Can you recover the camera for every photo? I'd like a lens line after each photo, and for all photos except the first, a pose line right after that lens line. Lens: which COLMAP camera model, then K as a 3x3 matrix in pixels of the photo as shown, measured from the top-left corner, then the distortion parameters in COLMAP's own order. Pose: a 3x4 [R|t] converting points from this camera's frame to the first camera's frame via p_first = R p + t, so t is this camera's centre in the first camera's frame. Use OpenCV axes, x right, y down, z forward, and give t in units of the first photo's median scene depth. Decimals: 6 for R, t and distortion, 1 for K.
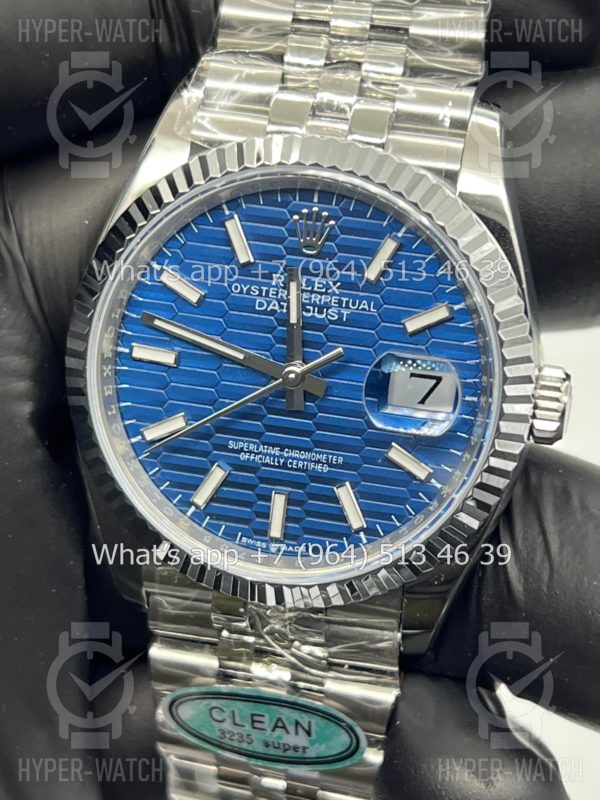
lens RADIAL K [[1825.0, 0, 300.0], [0, 1825.0, 400.0], [0, 0, 1]] dist [-0.032875, -0.148627]
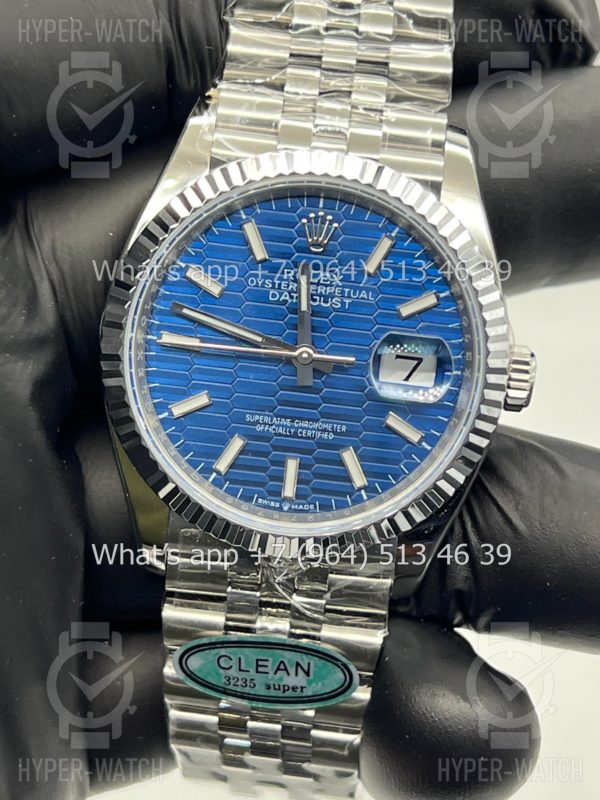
lens RADIAL K [[1825.0, 0, 300.0], [0, 1825.0, 400.0], [0, 0, 1]] dist [-0.032875, -0.148627]
pose [[0.984202, -0.017026, 0.176228, -0.209989], [0.026098, 0.998443, -0.049291, 0.071370], [-0.175114, 0.053112, 0.983115, -0.141990]]
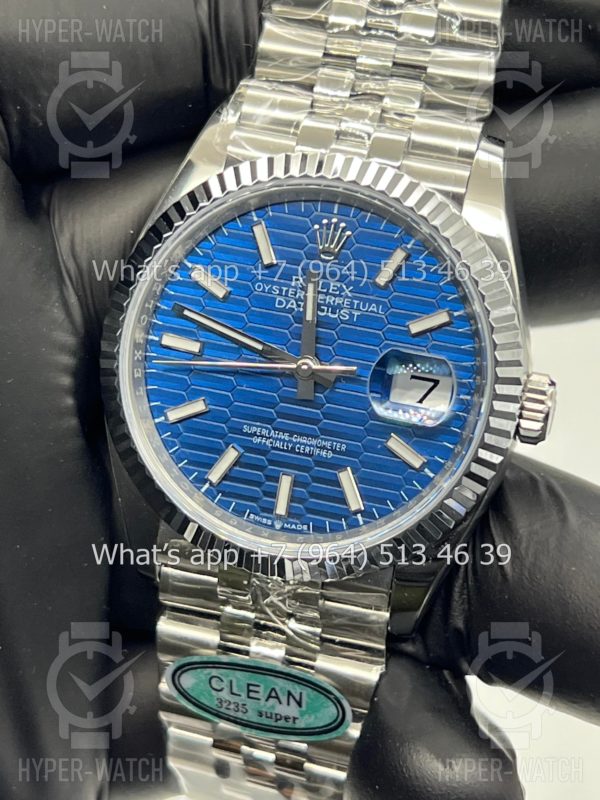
lens RADIAL K [[1825.0, 0, 300.0], [0, 1825.0, 400.0], [0, 0, 1]] dist [-0.032875, -0.148627]
pose [[0.998202, 0.059853, -0.003180, -0.002427], [-0.059926, 0.995538, -0.072886, 0.086157], [-0.001196, 0.072945, 0.997335, -0.102497]]
